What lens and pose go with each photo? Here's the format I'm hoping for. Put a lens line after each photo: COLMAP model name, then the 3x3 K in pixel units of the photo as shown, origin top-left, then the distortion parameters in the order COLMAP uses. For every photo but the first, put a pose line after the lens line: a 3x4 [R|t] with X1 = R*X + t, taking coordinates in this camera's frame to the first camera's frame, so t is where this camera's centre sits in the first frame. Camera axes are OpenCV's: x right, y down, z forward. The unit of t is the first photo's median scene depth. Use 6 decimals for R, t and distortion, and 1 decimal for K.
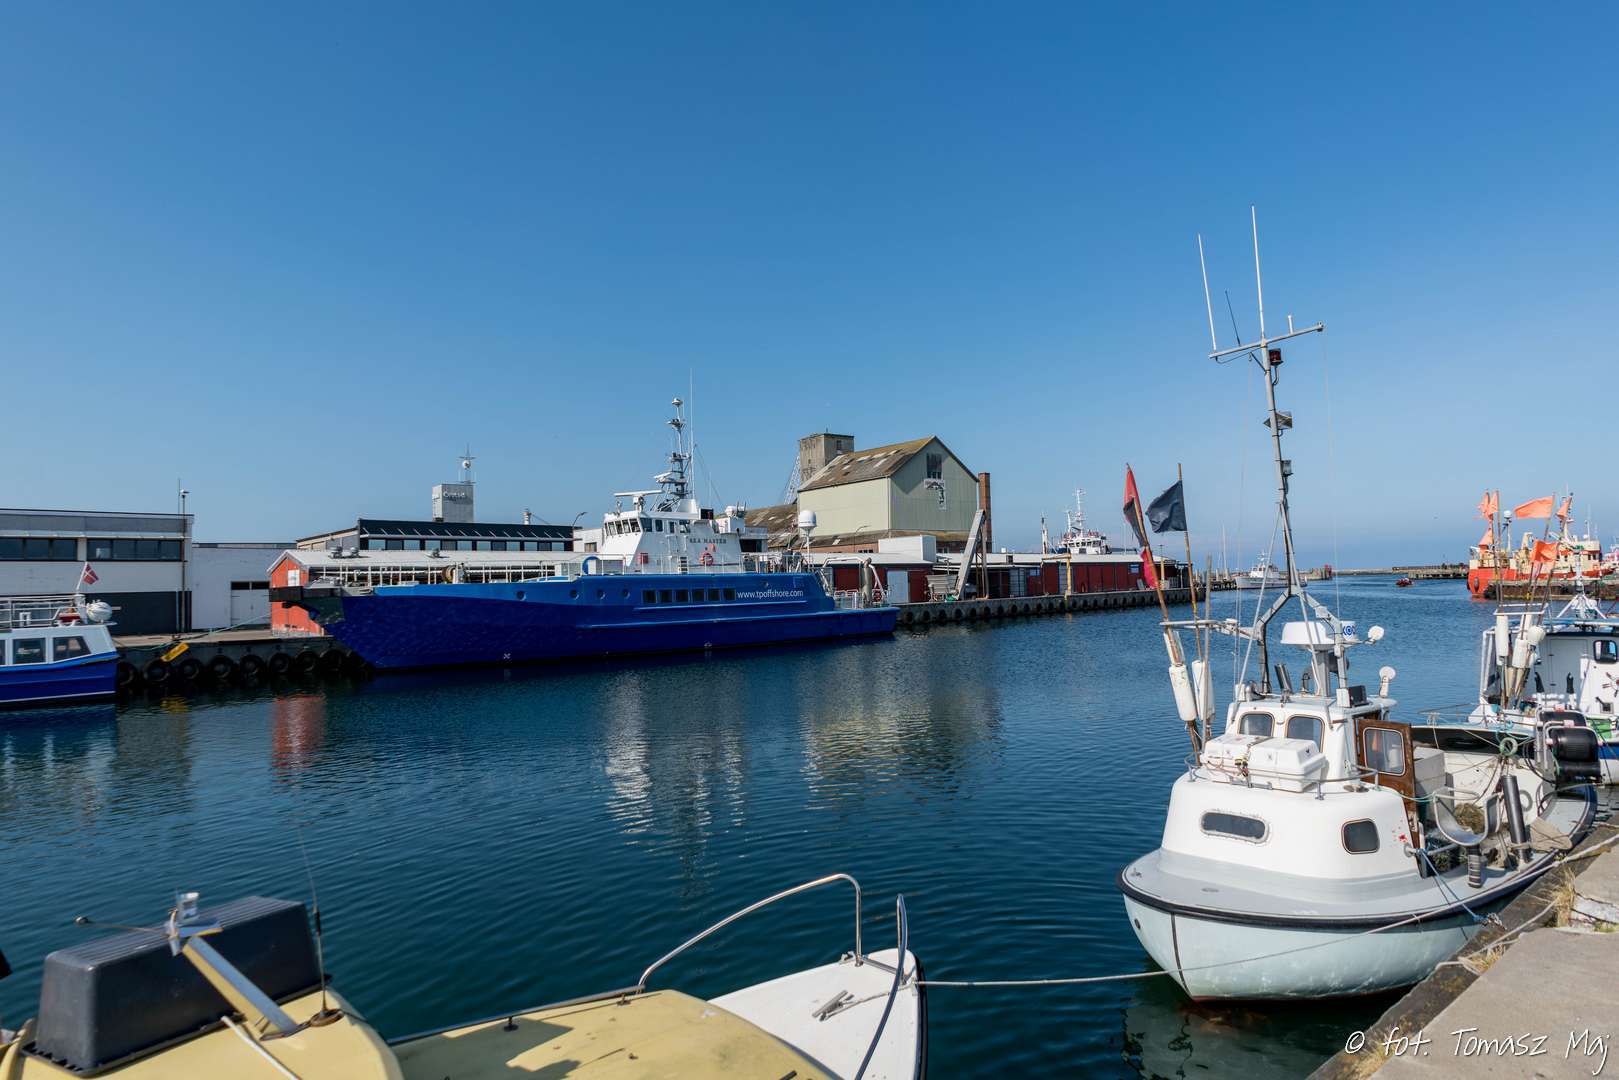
lens RADIAL K [[917.5, 0, 809.5], [0, 917.5, 540.0], [0, 0, 1]] dist [-0.029769, 0.000270]
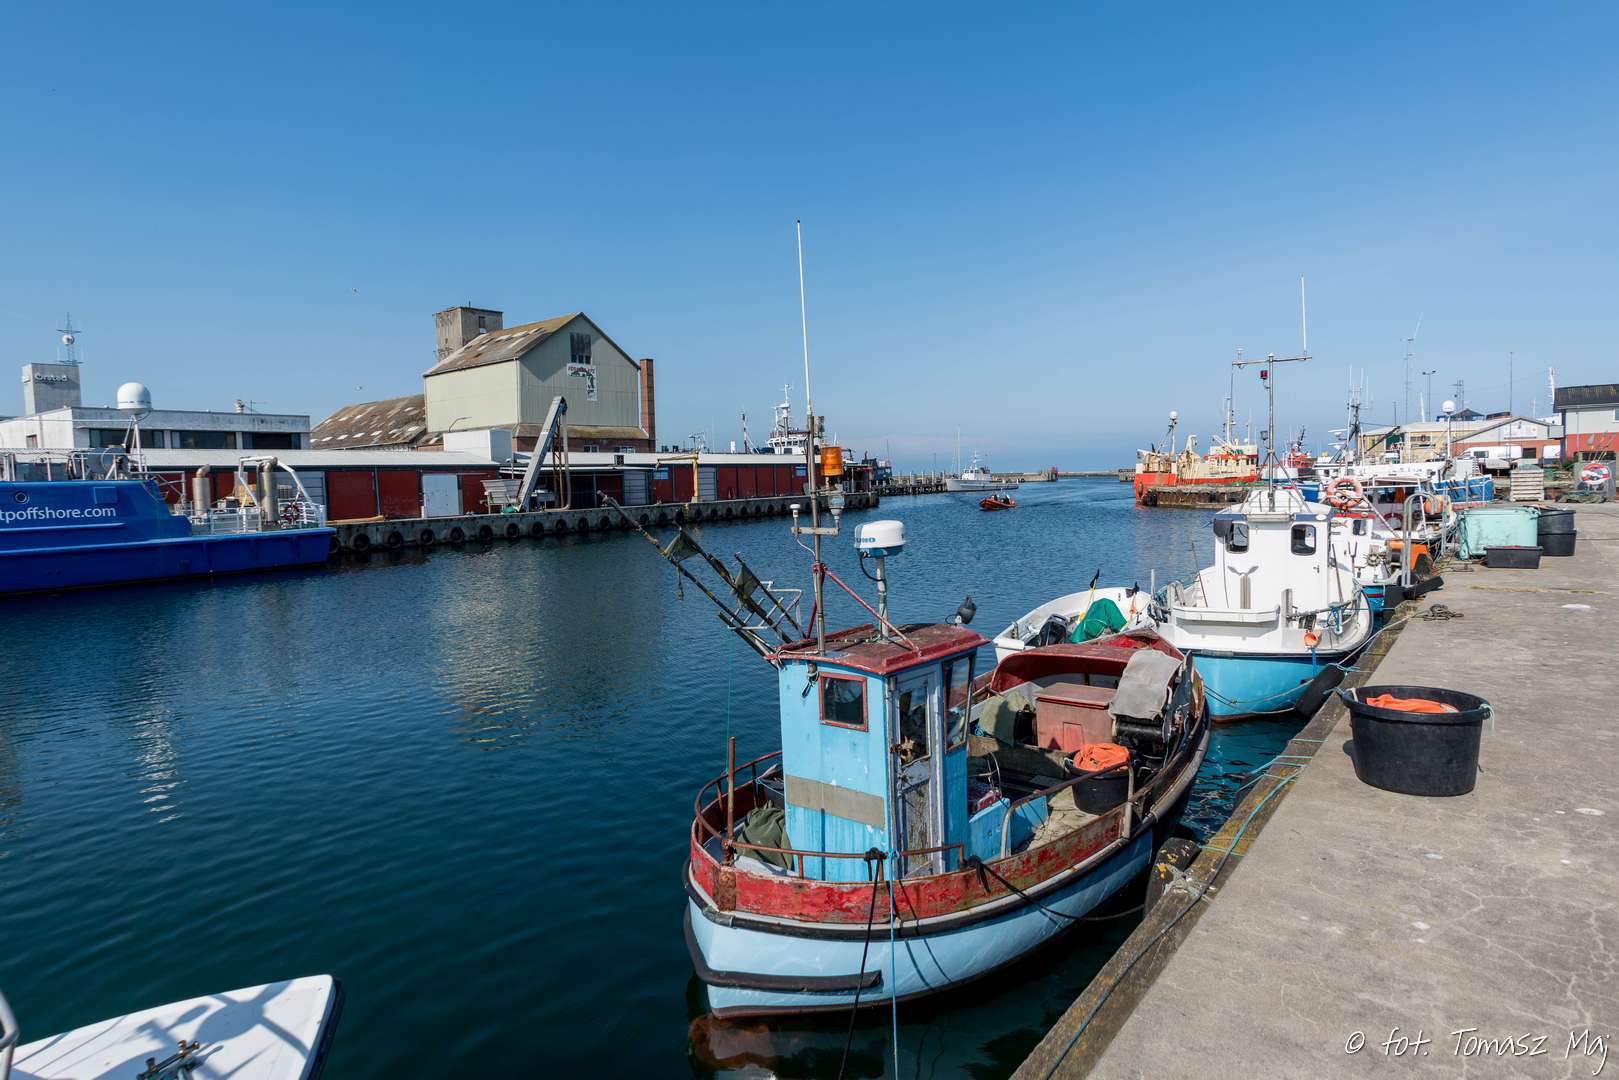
lens RADIAL K [[917.5, 0, 809.5], [0, 917.5, 540.0], [0, 0, 1]] dist [-0.029769, 0.000270]
pose [[0.973497, -0.014367, 0.228248, 0.180114], [-0.010589, 0.994123, 0.107739, 0.002091], [-0.228454, -0.107300, 0.967624, 0.146451]]
